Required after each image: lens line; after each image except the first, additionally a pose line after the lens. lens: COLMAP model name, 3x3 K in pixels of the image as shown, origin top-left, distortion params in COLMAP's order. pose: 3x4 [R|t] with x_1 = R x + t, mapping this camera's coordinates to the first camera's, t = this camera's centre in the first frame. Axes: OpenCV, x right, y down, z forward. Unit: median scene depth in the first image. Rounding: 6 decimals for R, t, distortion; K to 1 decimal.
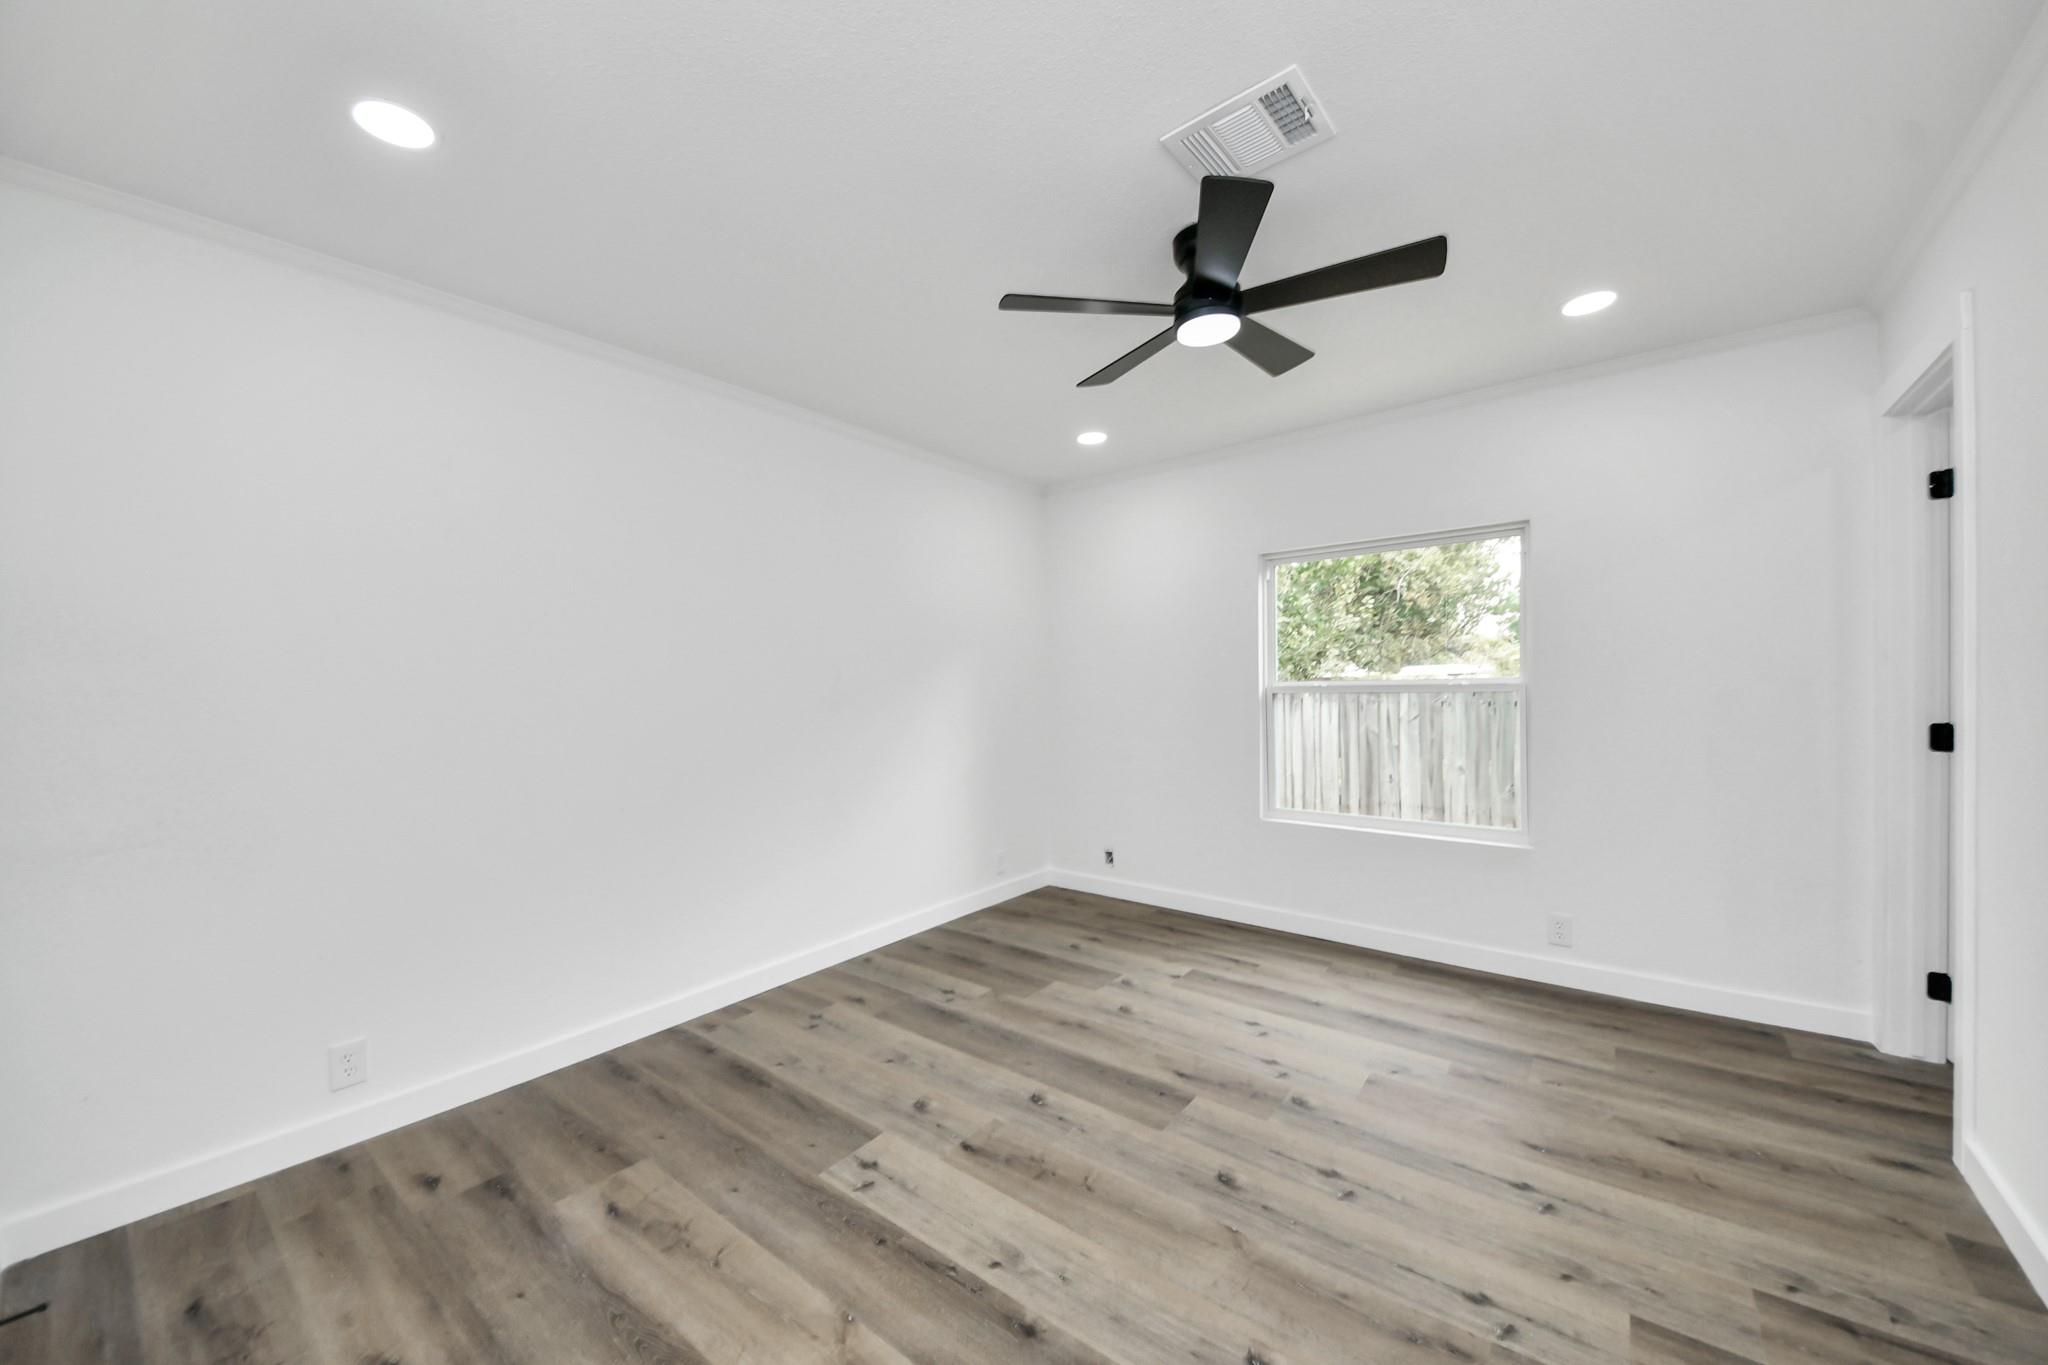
lens RADIAL K [[745.1, 0, 1018.0], [0, 745.1, 699.8], [0, 0, 1]] dist [0.024372, -0.016759]
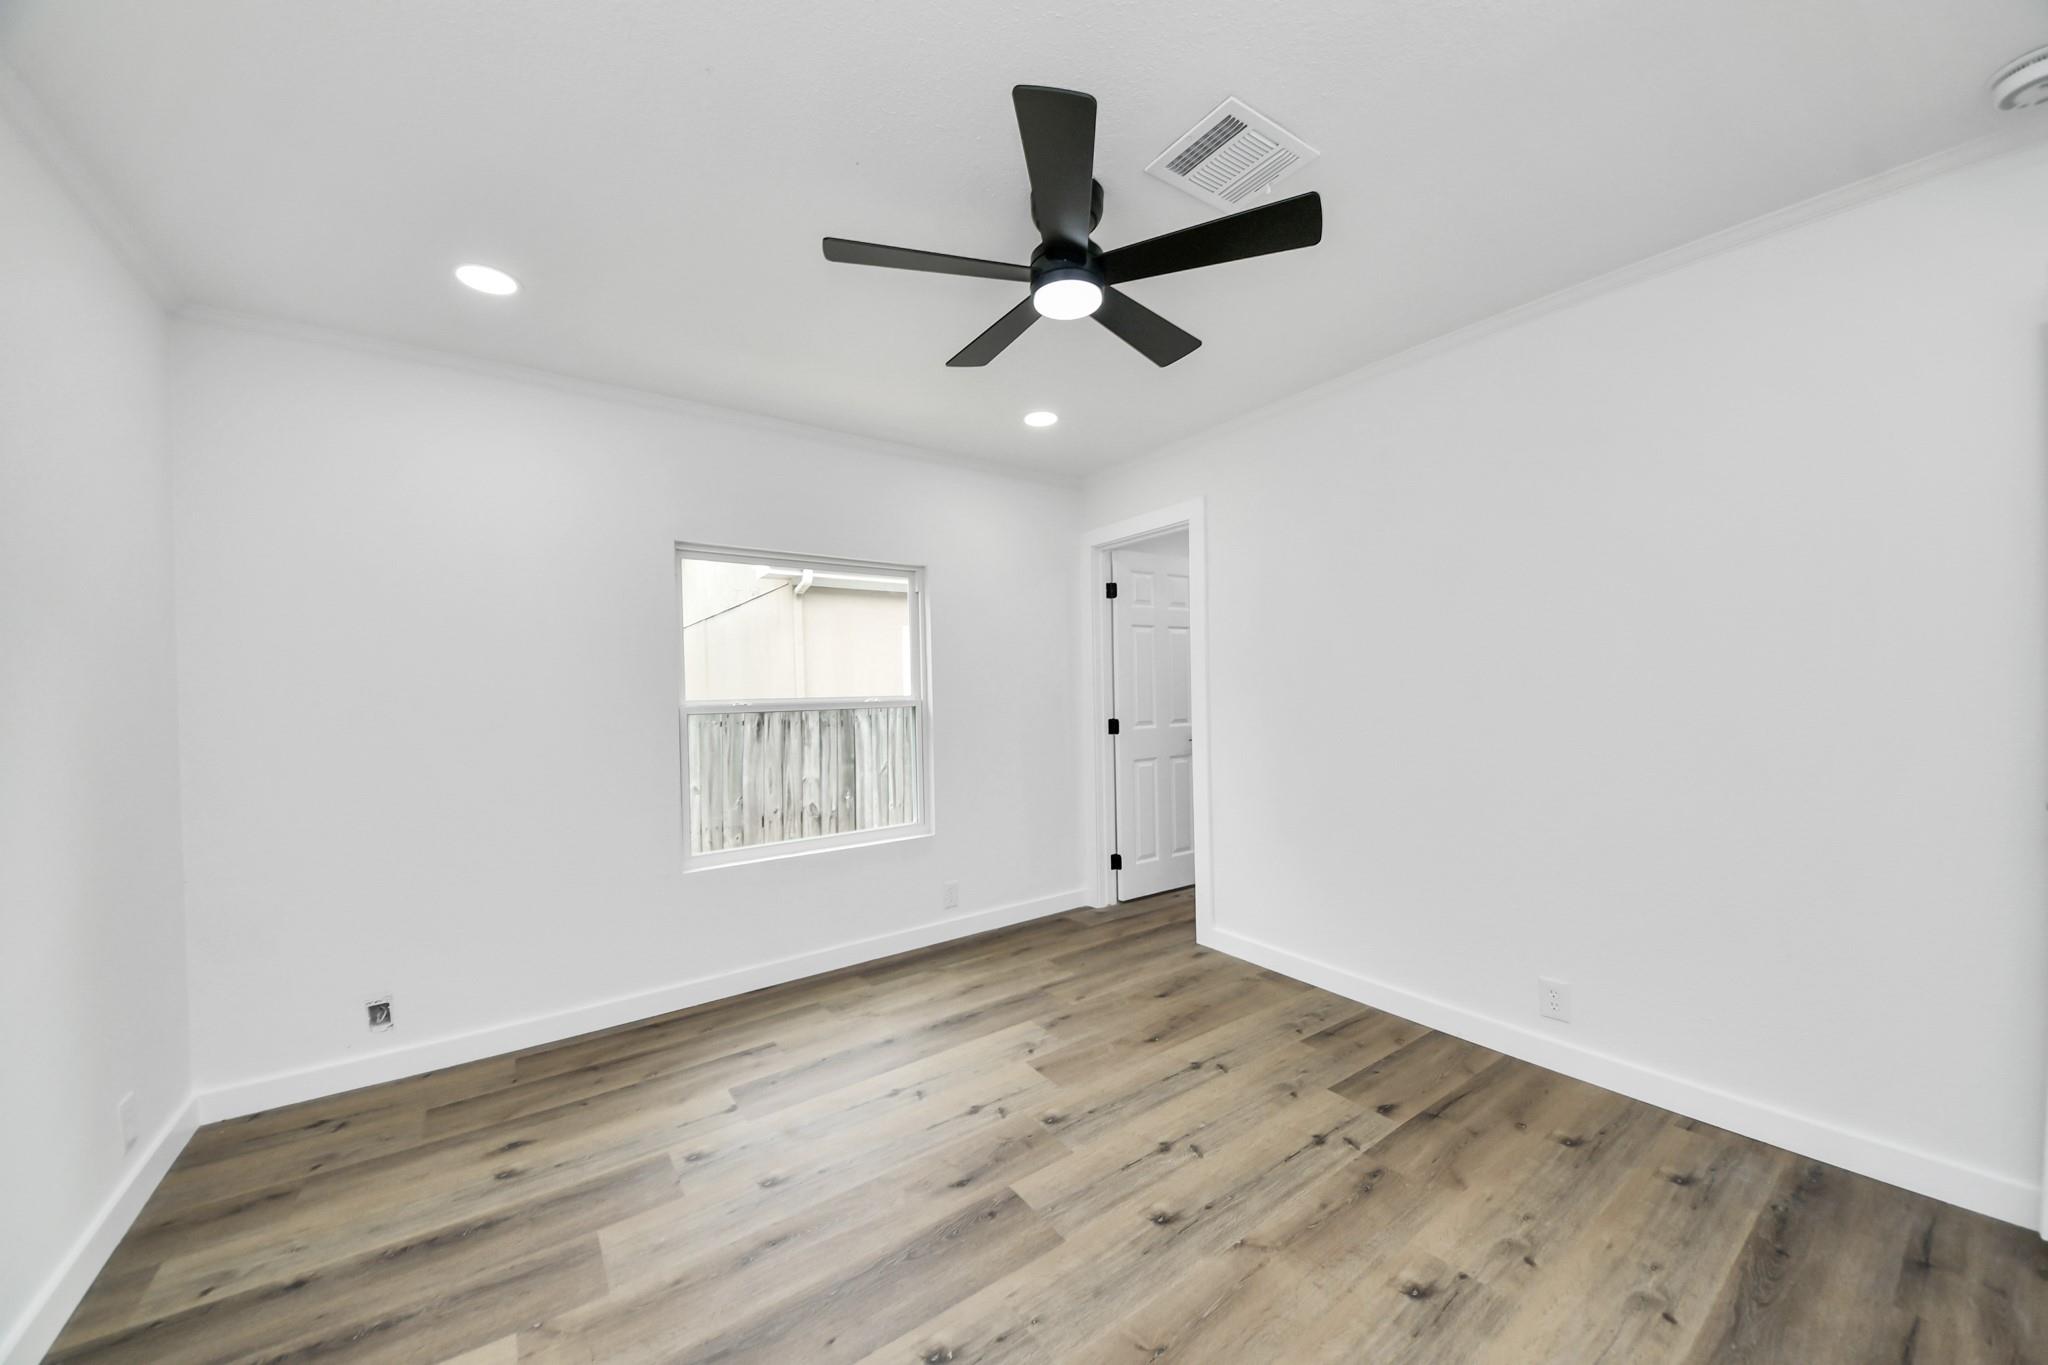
lens RADIAL K [[745.1, 0, 1018.0], [0, 745.1, 699.8], [0, 0, 1]] dist [0.024372, -0.016759]
pose [[0.277915, -0.012353, 0.960526, -0.576176], [0.042232, 0.999108, 0.000630, -0.001883], [-0.959677, 0.040390, 0.278189, 0.794623]]
